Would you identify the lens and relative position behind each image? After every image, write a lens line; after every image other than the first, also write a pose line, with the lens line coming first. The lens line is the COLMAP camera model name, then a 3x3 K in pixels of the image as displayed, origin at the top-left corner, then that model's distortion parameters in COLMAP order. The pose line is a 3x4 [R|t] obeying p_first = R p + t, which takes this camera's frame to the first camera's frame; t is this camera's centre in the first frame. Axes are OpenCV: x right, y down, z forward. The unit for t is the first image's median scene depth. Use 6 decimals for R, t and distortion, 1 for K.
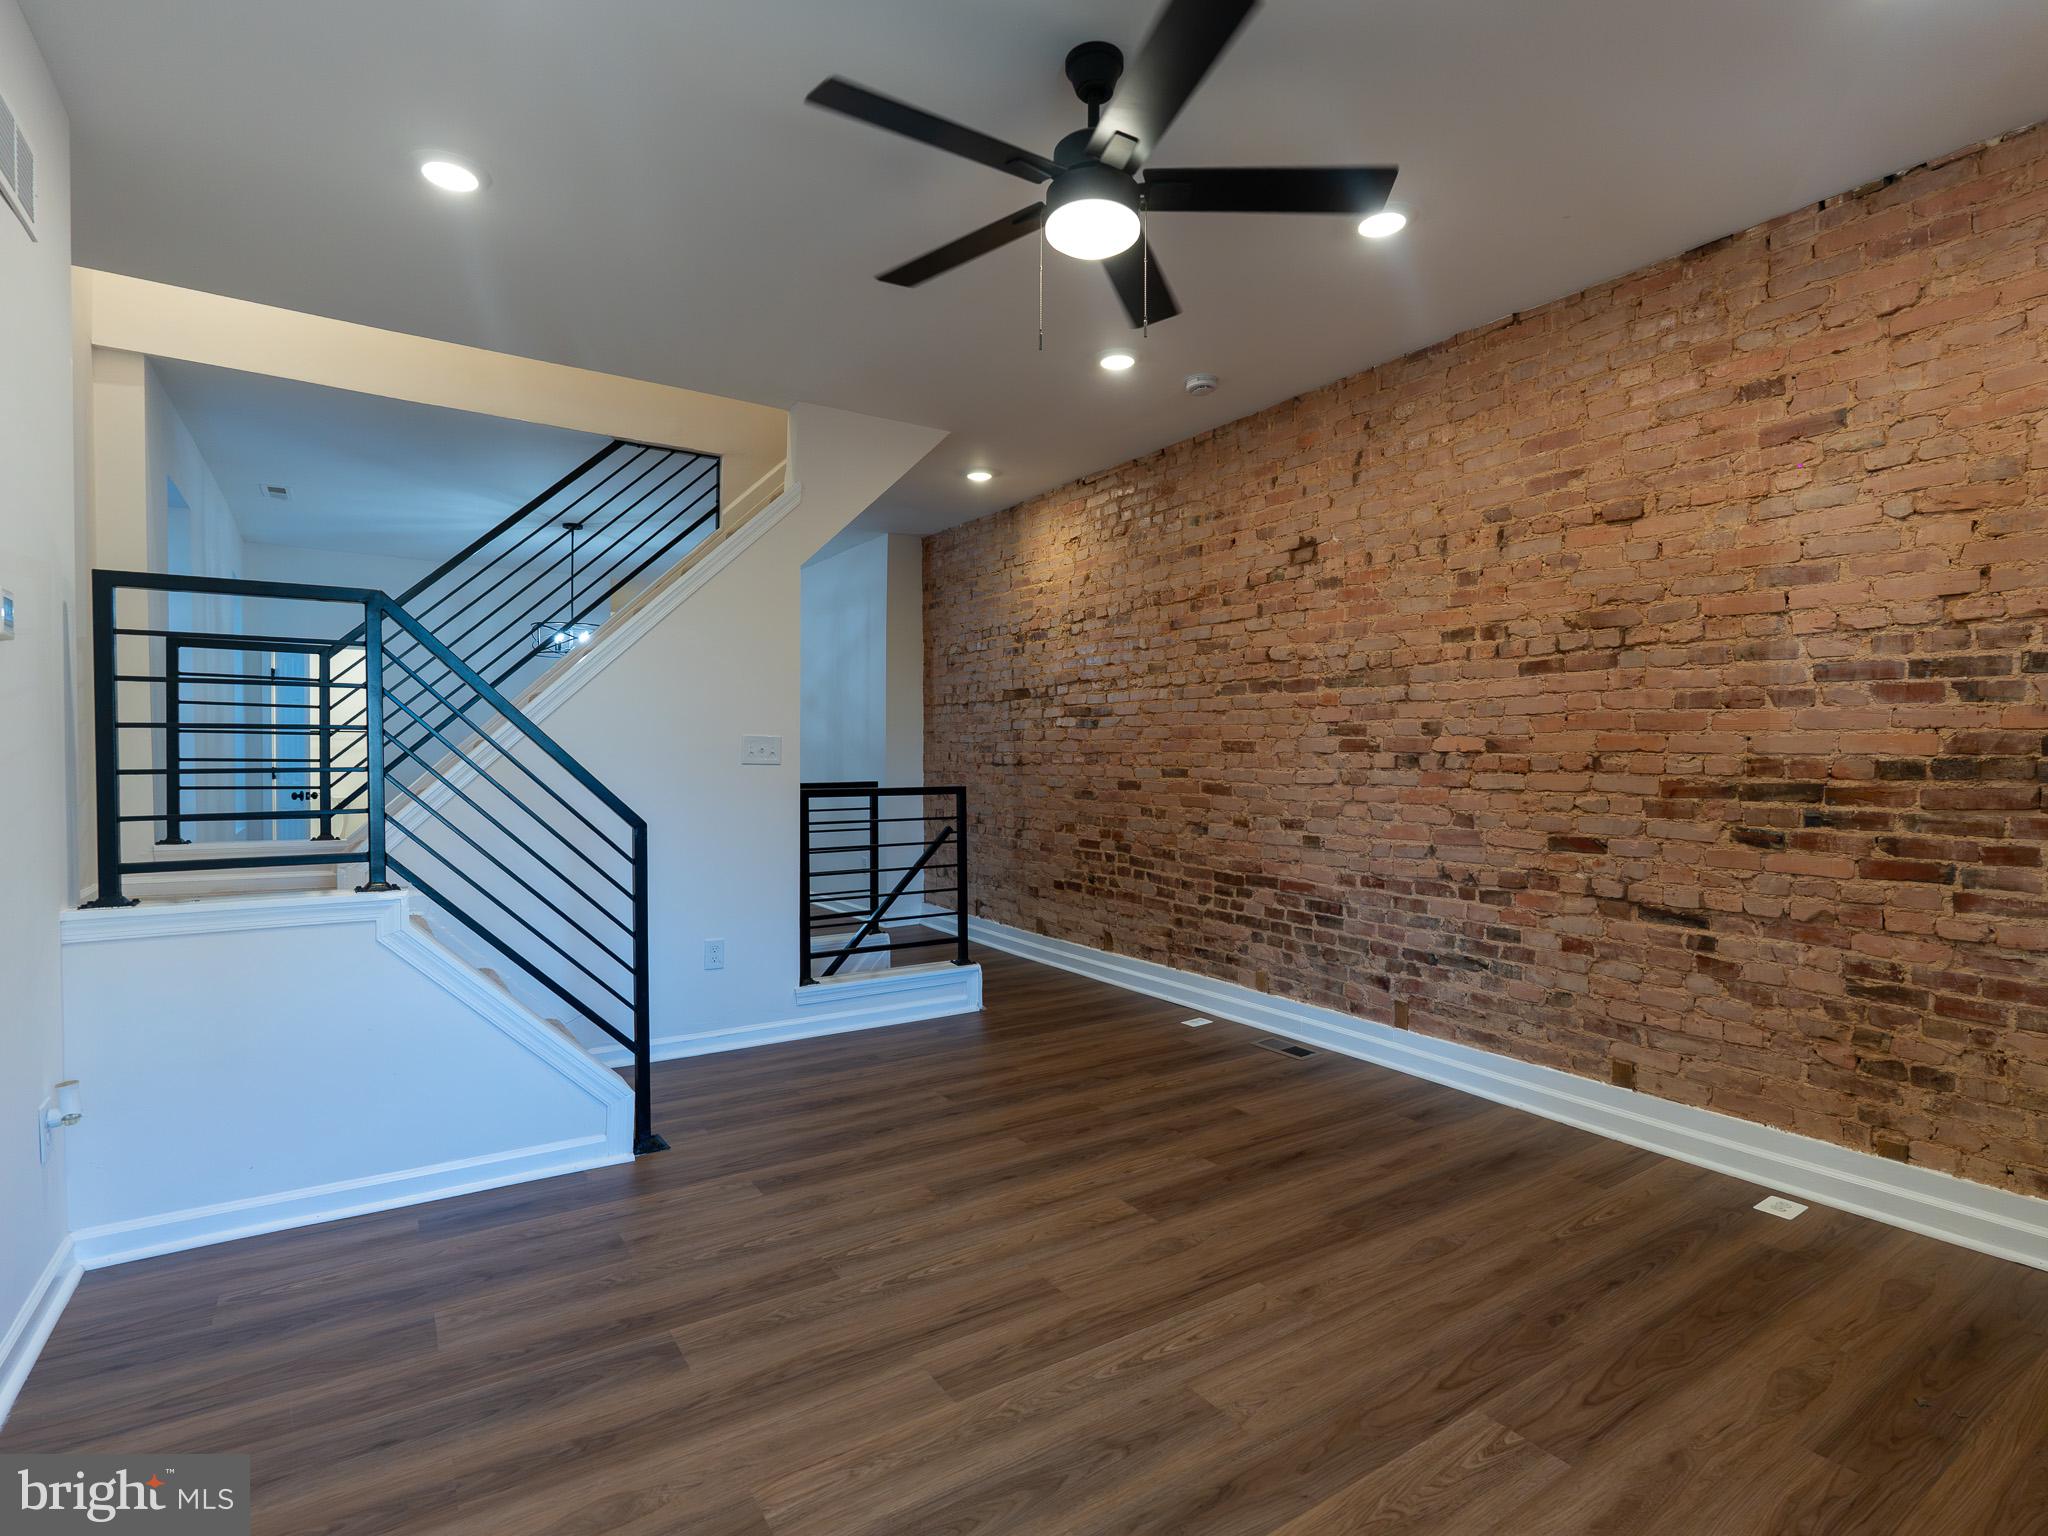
lens RADIAL K [[1005.9, 0, 1022.5], [0, 1005.9, 769.4], [0, 0, 1]] dist [-0.006441, 0.001447]
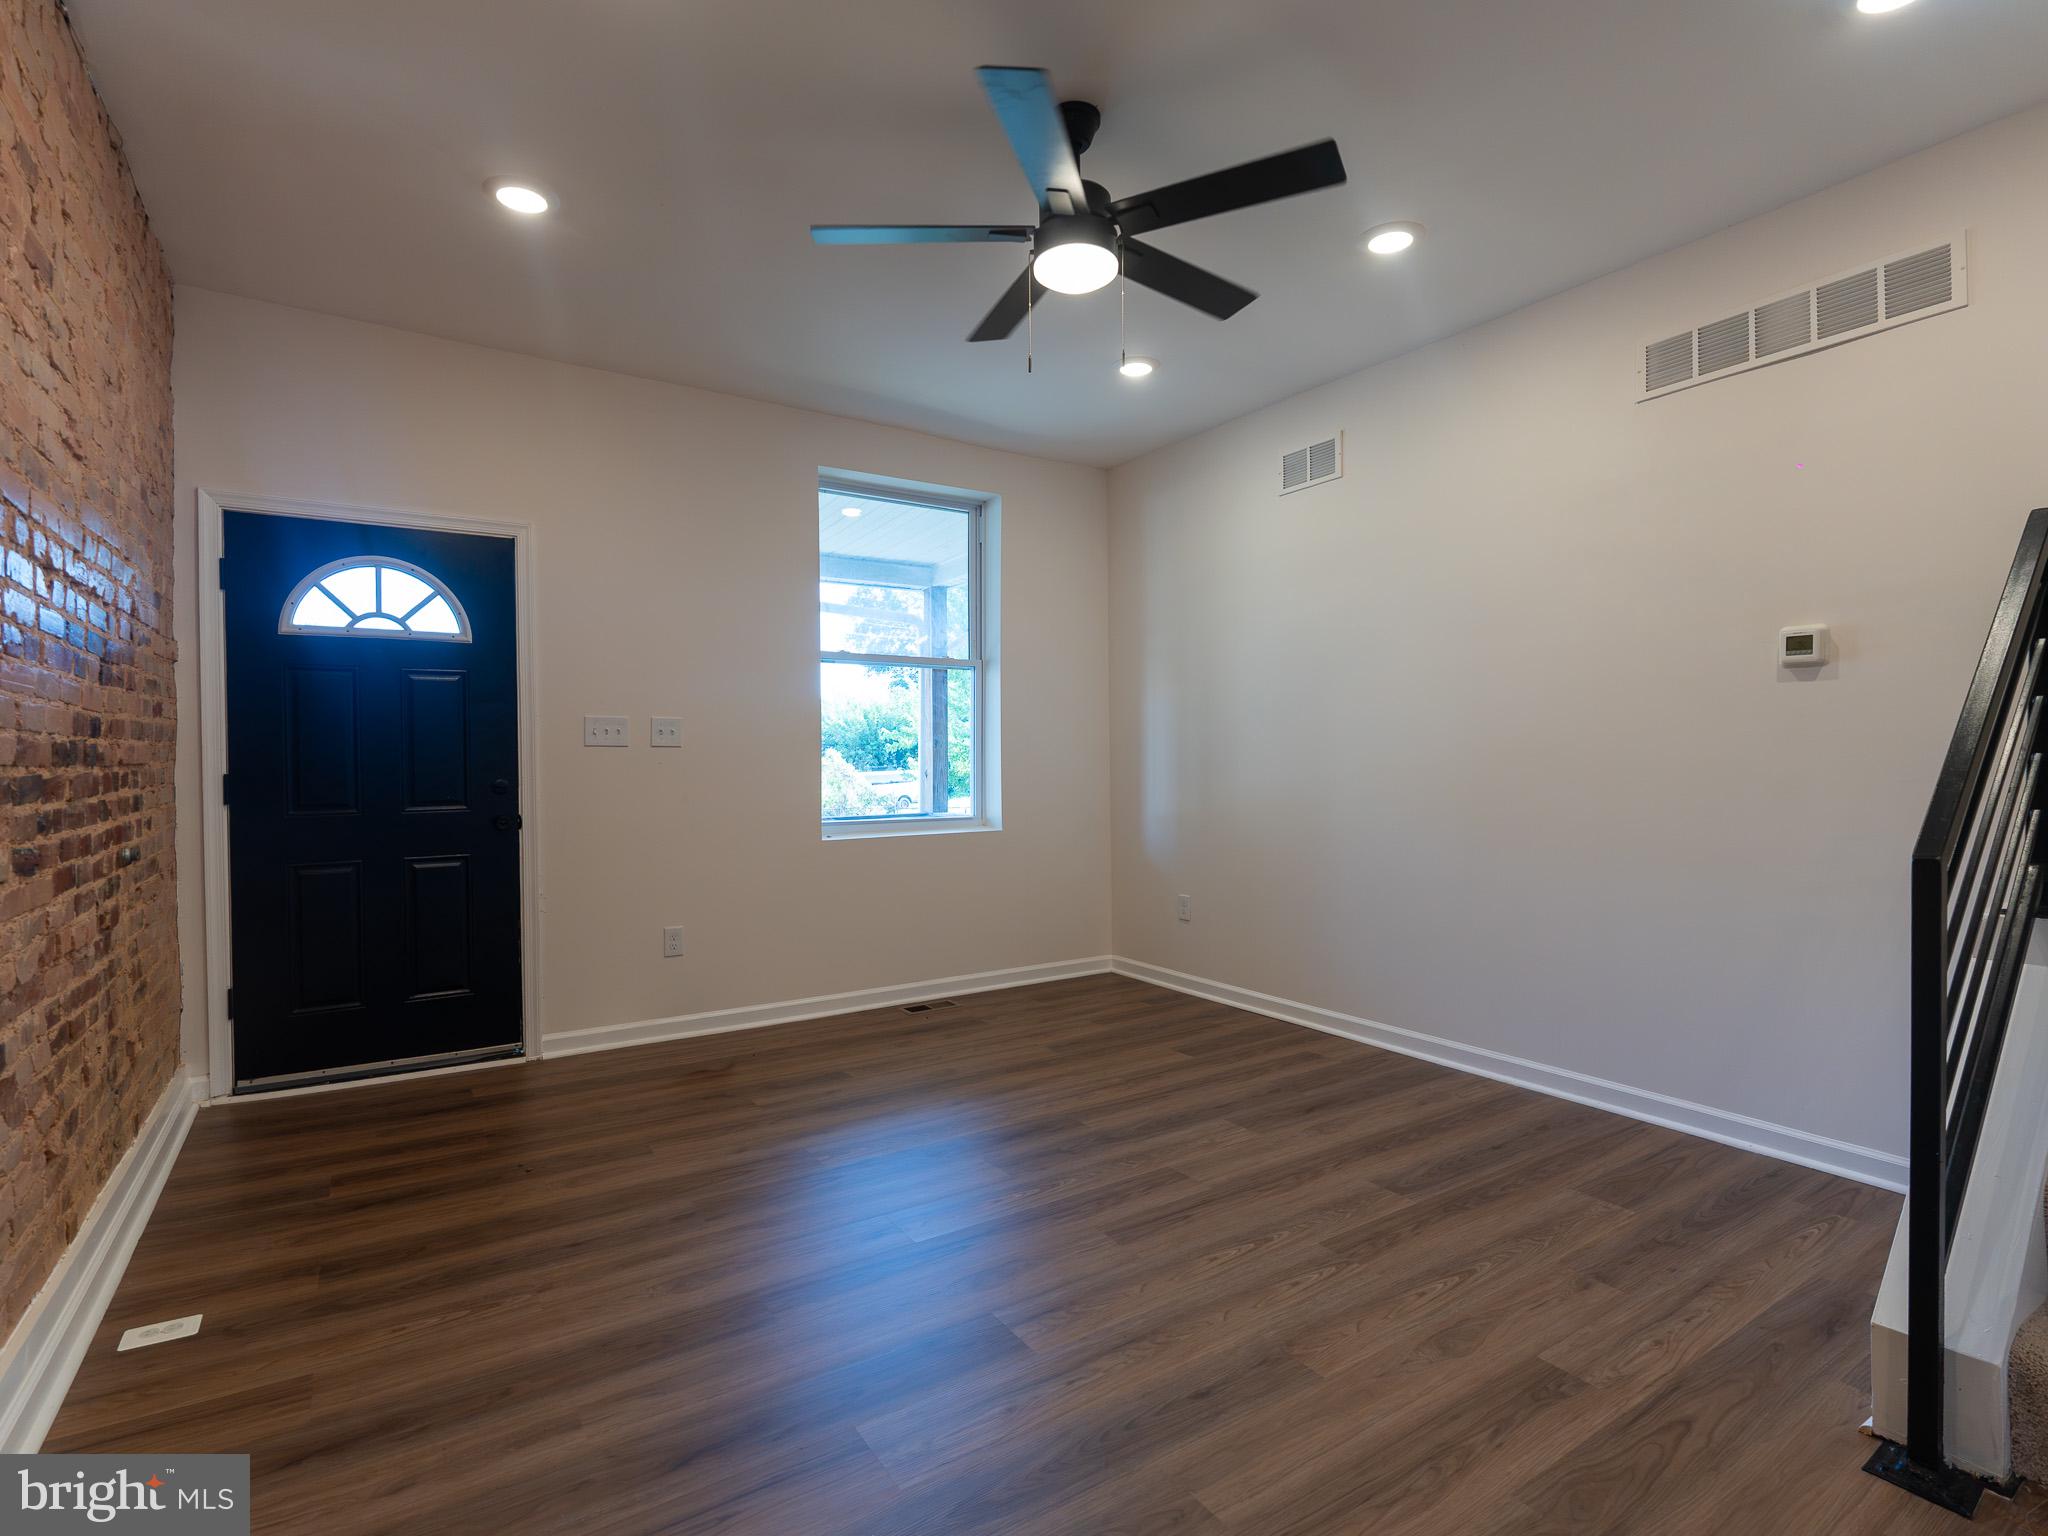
lens RADIAL K [[1005.9, 0, 1027.4], [0, 1005.9, 770.1], [0, 0, 1]] dist [-0.006441, 0.001447]
pose [[-0.999996, 0.001884, 0.002255, 0.110184], [0.001923, 0.999847, 0.017384, 0.000865], [-0.002222, 0.017389, -0.999846, 1.938272]]
